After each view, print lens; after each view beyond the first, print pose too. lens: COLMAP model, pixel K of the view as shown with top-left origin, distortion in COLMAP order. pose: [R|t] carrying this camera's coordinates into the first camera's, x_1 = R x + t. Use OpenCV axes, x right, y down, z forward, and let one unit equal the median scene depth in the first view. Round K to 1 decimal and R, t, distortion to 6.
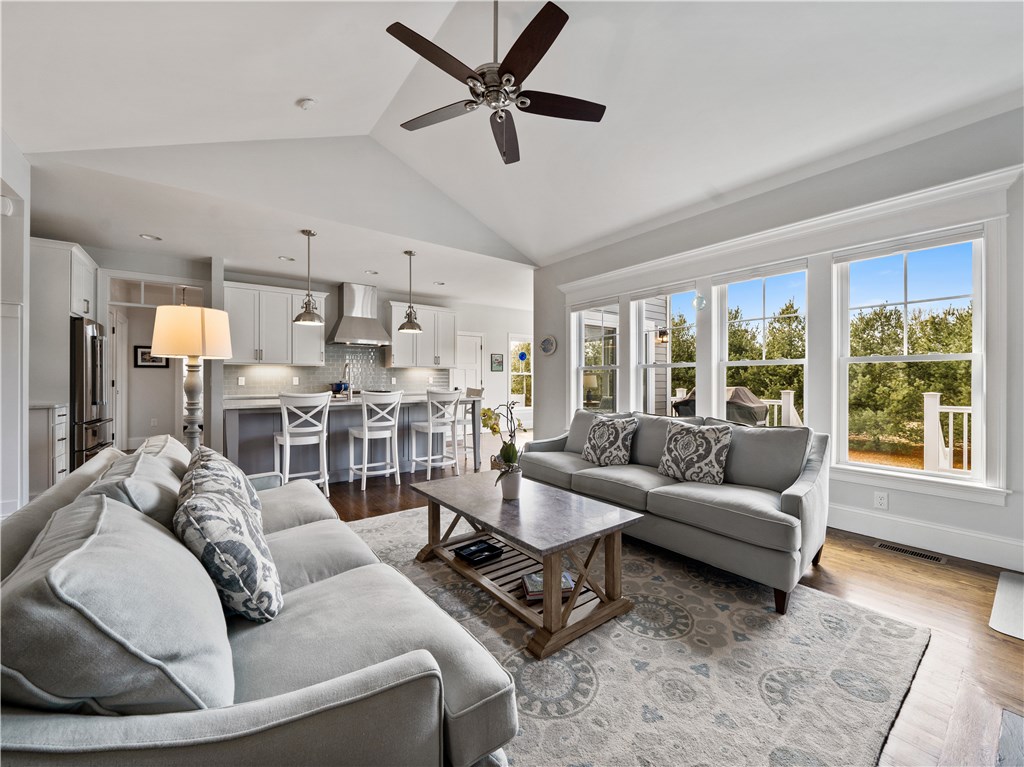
lens RADIAL K [[404.4, 0, 512.0], [0, 404.4, 383.5], [0, 0, 1]] dist [-0.001877, -0.000305]
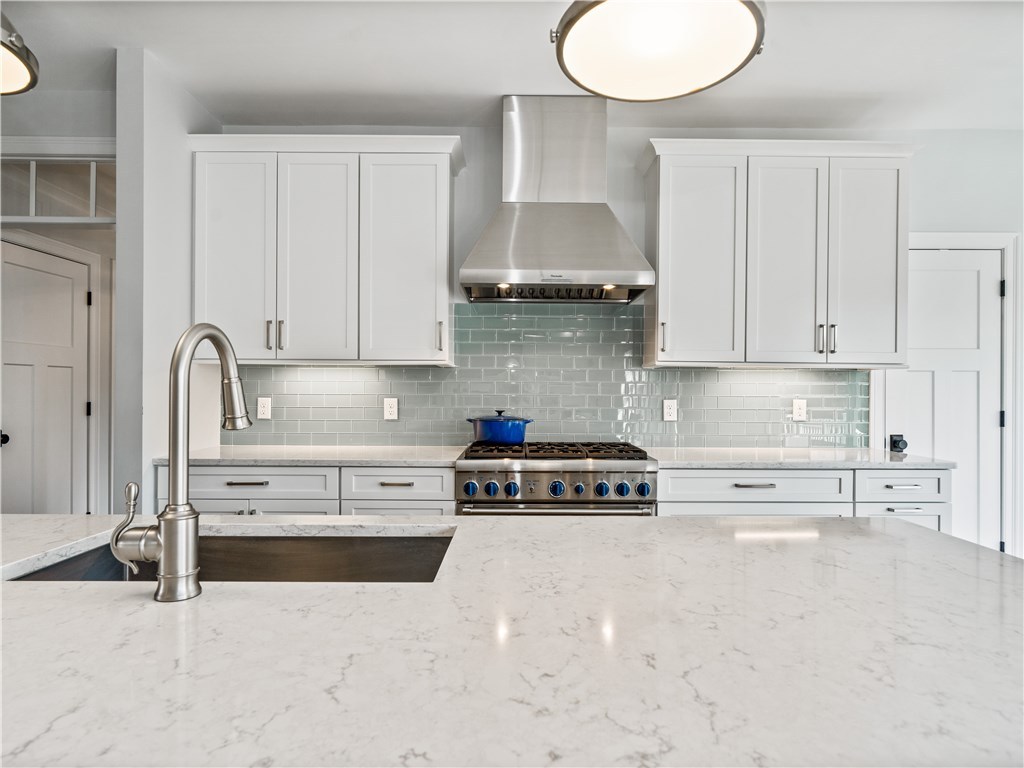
lens RADIAL K [[531.1, 0, 512.0], [0, 531.1, 384.0], [0, 0, 1]] dist [-0.001834, -0.000326]
pose [[0.800034, -0.007227, -0.599911, -0.156831], [-0.009047, 0.999668, -0.024107, -0.016260], [0.599887, 0.024714, 0.799703, 0.638779]]
